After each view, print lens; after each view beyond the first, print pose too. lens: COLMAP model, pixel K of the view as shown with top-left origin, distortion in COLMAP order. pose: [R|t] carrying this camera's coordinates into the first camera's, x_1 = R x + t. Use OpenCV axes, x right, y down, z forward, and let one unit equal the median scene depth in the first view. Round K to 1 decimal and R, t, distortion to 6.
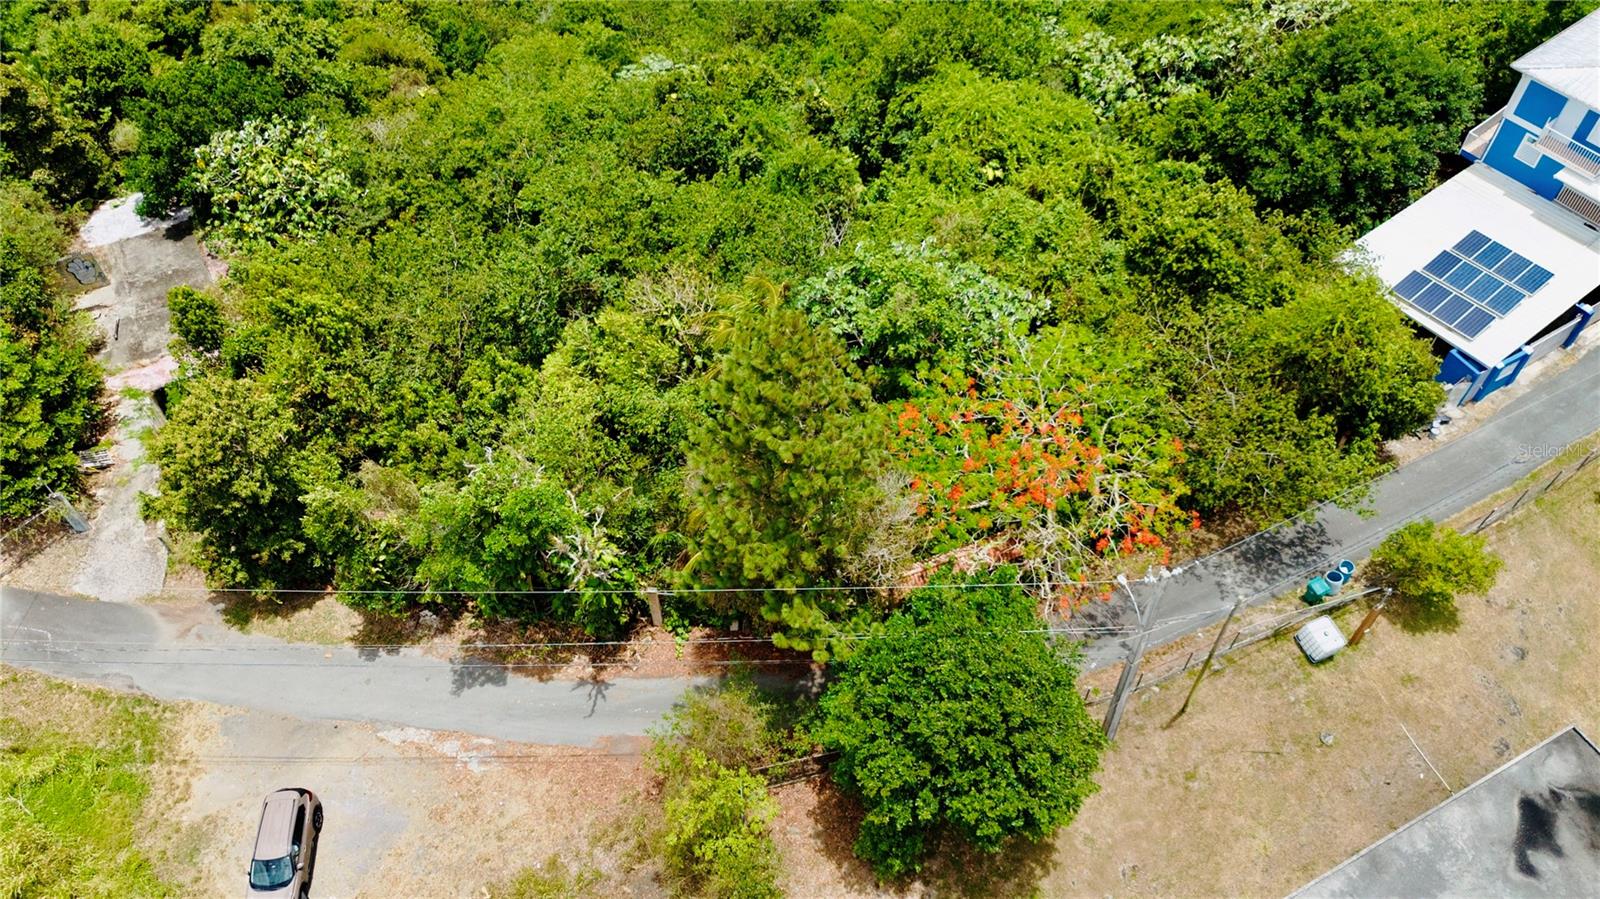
lens RADIAL K [[1171.9, 0, 804.9], [0, 1171.9, 441.9], [0, 0, 1]] dist [0.077536, -0.083617]
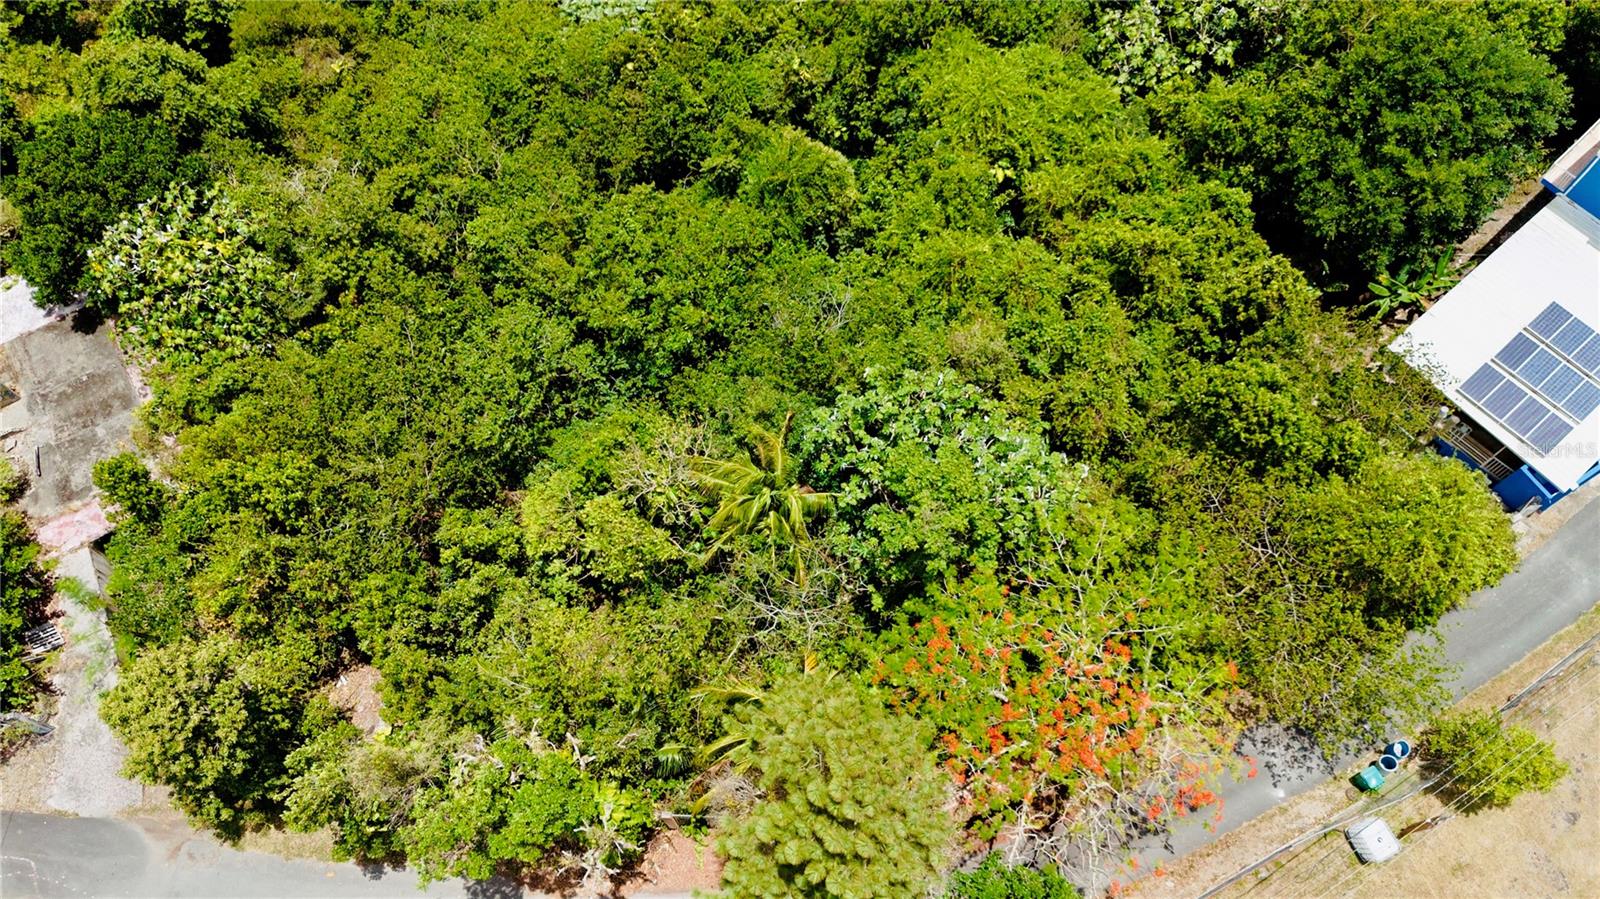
lens RADIAL K [[1186.4, 0, 800.0], [0, 1186.4, 449.5], [0, 0, 1]] dist [0.084317, -0.093990]
pose [[0.998589, -0.051296, 0.013714, -0.016575], [0.046665, 0.971063, 0.234220, -0.274810], [-0.025331, -0.233250, 0.972087, 0.099024]]
